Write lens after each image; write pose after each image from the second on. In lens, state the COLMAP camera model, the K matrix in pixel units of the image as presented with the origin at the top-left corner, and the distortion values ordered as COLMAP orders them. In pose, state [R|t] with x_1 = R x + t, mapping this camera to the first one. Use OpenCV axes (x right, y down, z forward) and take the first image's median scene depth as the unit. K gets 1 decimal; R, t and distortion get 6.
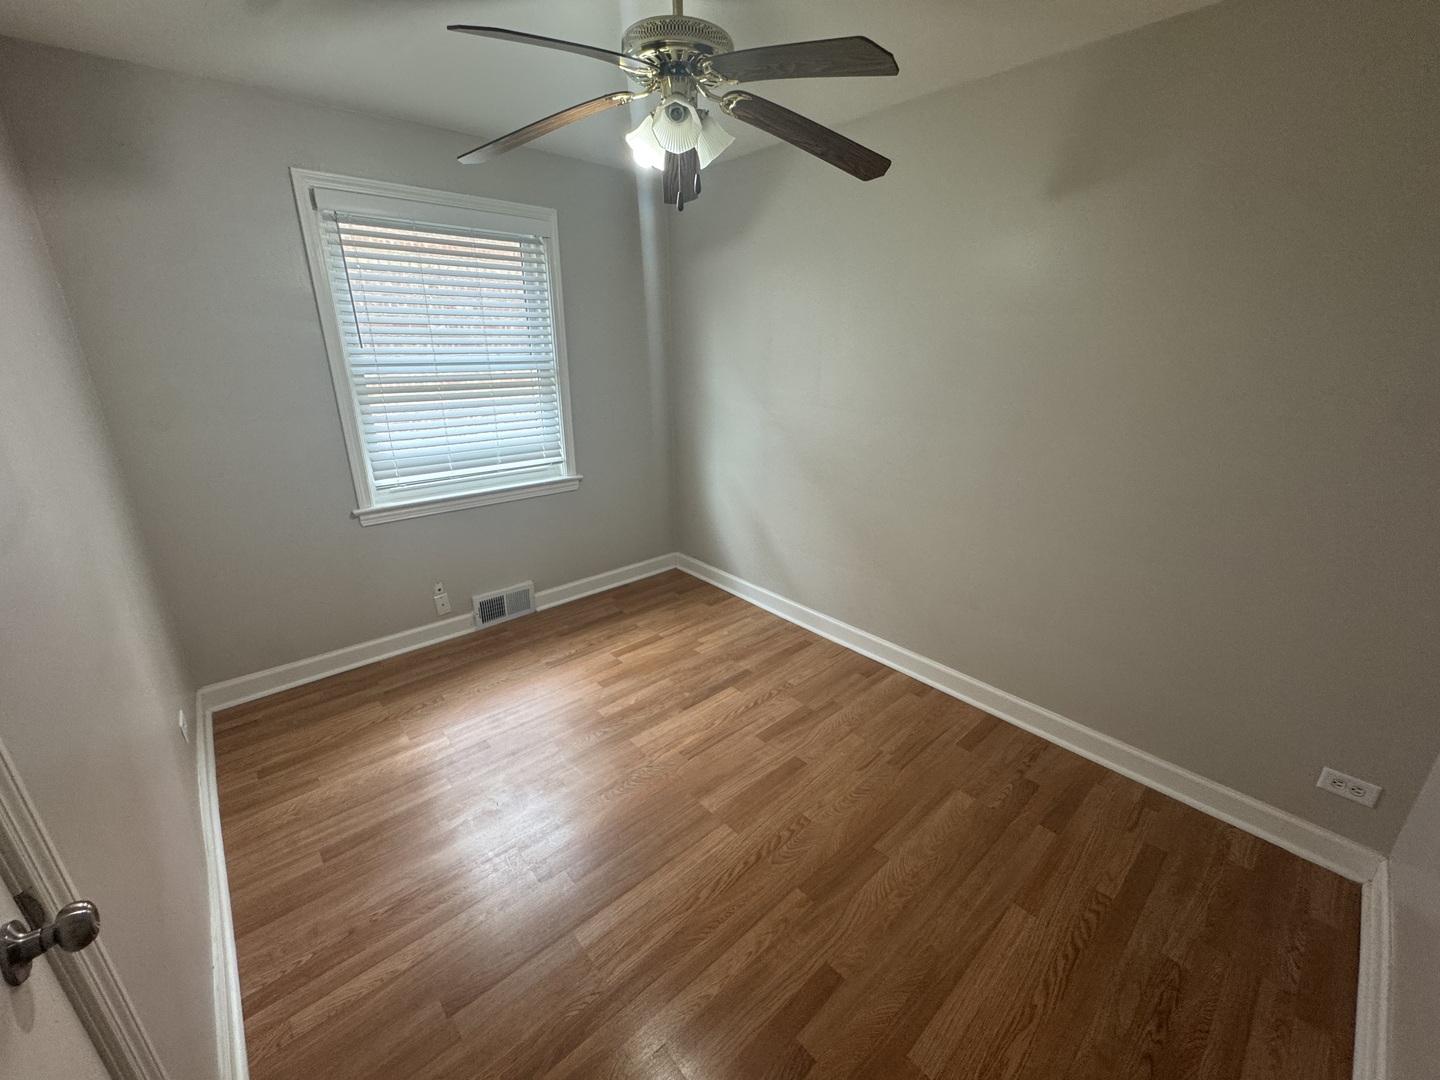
lens RADIAL K [[574.7, 0, 719.3], [0, 574.7, 543.2], [0, 0, 1]] dist [-0.008428, 0.000023]
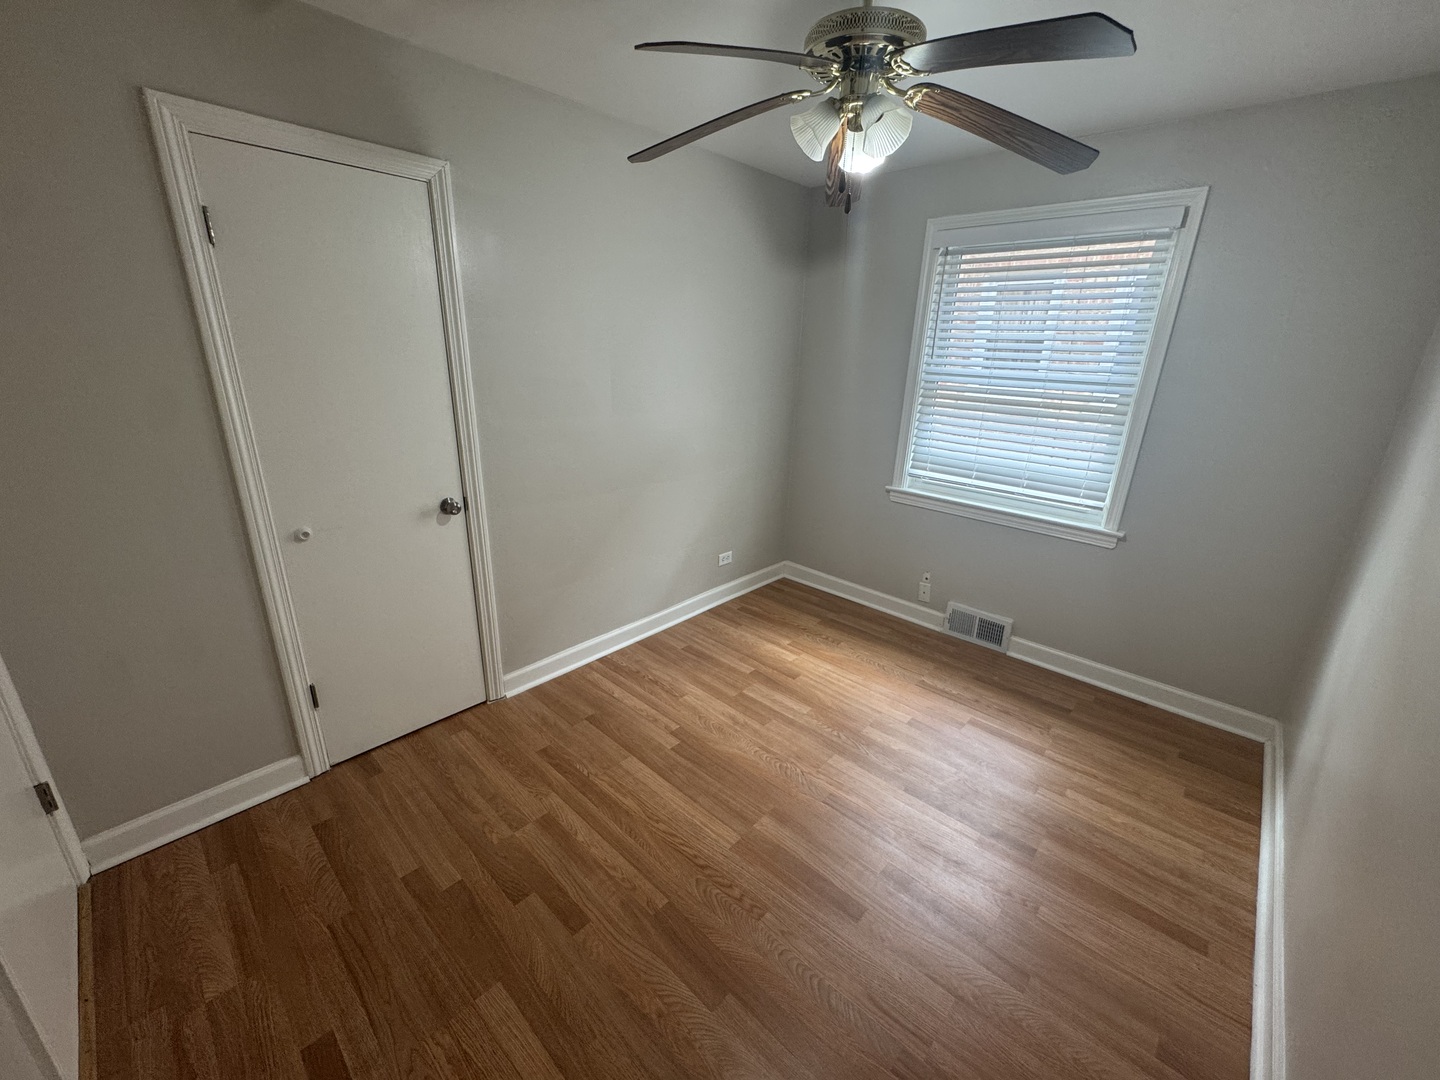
lens RADIAL K [[574.7, 0, 719.3], [0, 574.7, 543.2], [0, 0, 1]] dist [-0.008428, 0.000023]
pose [[0.087944, 0.323159, -0.942249, 0.538752], [-0.357659, 0.893083, 0.272915, -0.150934], [0.929702, 0.313003, 0.194122, 0.432769]]
